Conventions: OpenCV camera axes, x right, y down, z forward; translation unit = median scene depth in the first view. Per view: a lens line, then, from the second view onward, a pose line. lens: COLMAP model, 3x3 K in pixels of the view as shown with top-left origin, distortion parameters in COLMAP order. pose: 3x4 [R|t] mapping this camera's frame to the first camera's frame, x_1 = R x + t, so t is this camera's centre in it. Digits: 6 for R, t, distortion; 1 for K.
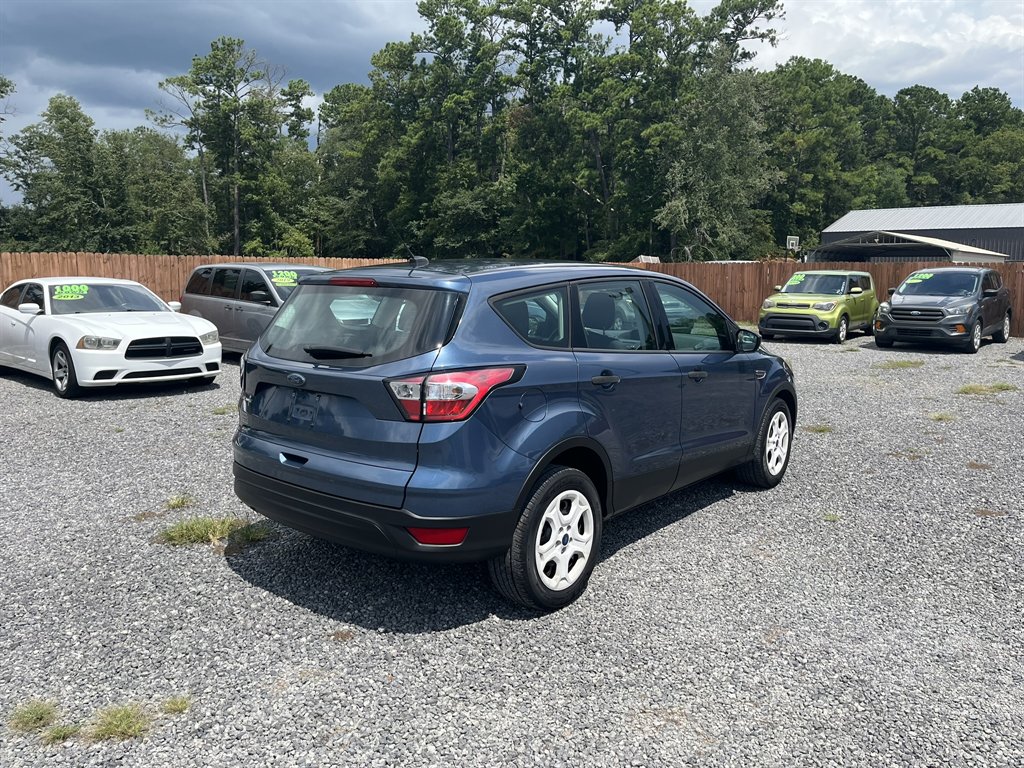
lens RADIAL K [[784.0, 0, 513.0], [0, 784.0, 366.8], [0, 0, 1]] dist [0.063565, -0.112521]
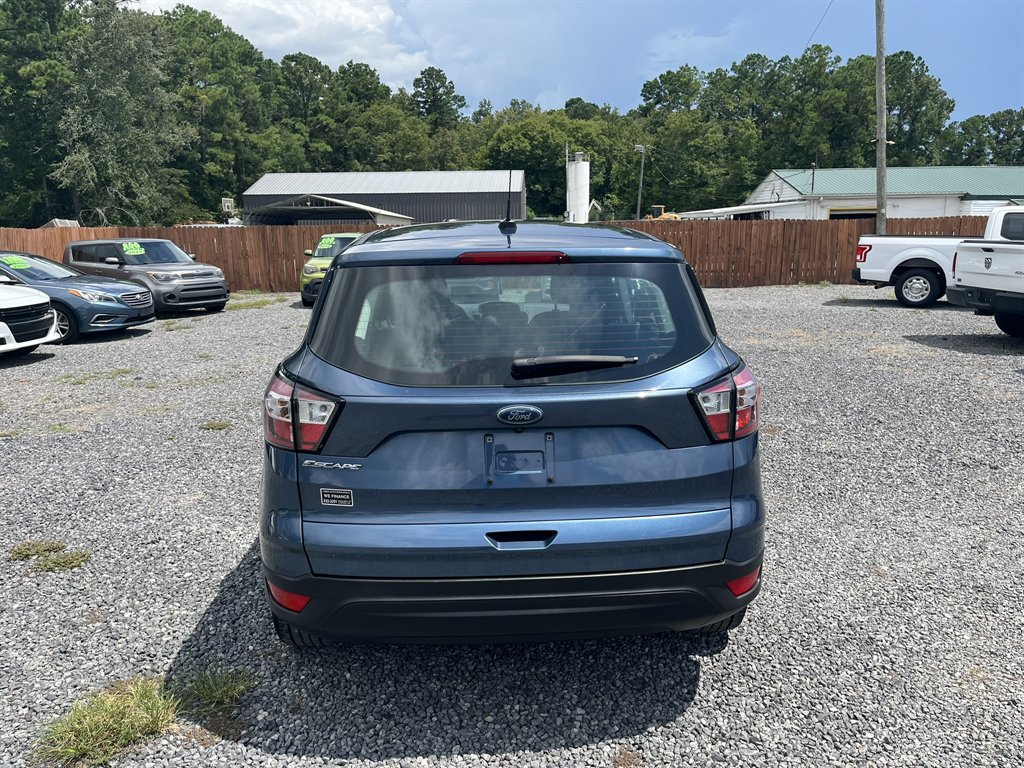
lens RADIAL K [[779.8, 0, 512.0], [0, 779.8, 384.0], [0, 0, 1]] dist [0.081266, -0.125011]
pose [[0.727427, -0.149343, 0.669736, -0.057302], [0.104368, 0.988753, 0.107122, -0.006386], [-0.678201, -0.008025, 0.734832, 0.044398]]
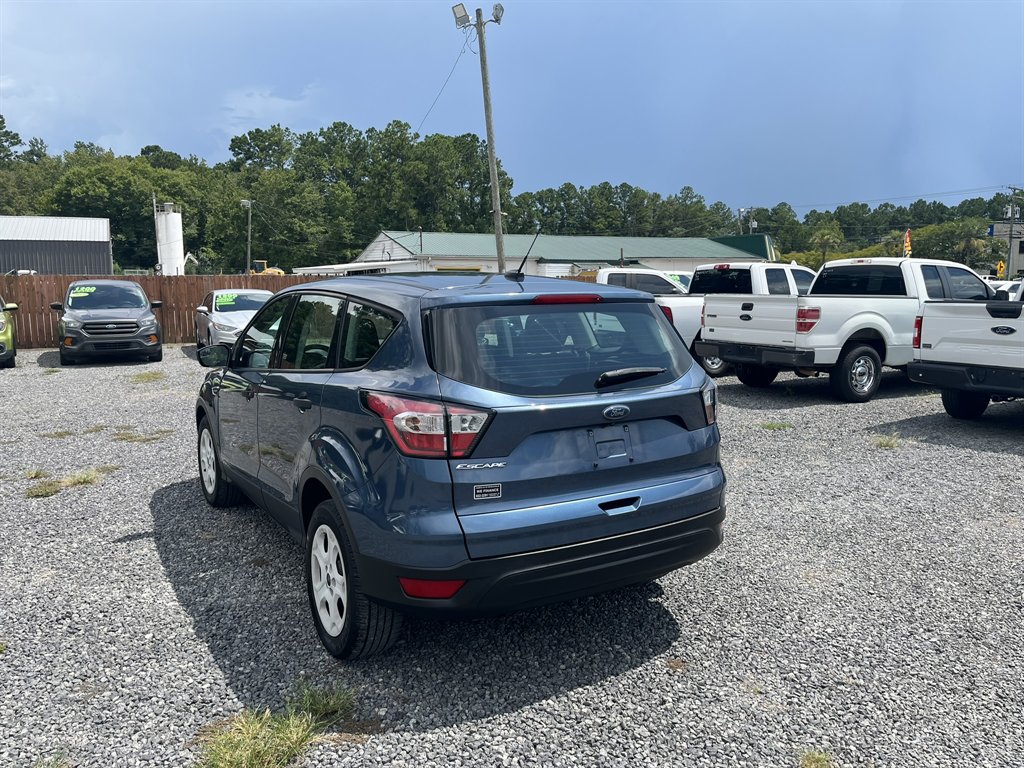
lens RADIAL K [[784.0, 0, 513.0], [0, 784.0, 366.8], [0, 0, 1]] dist [0.063565, -0.112521]
pose [[0.310972, -0.111443, 0.943863, -0.093388], [0.126029, 0.989167, 0.075270, -0.009430], [-0.942026, 0.095547, 0.321648, 0.068819]]
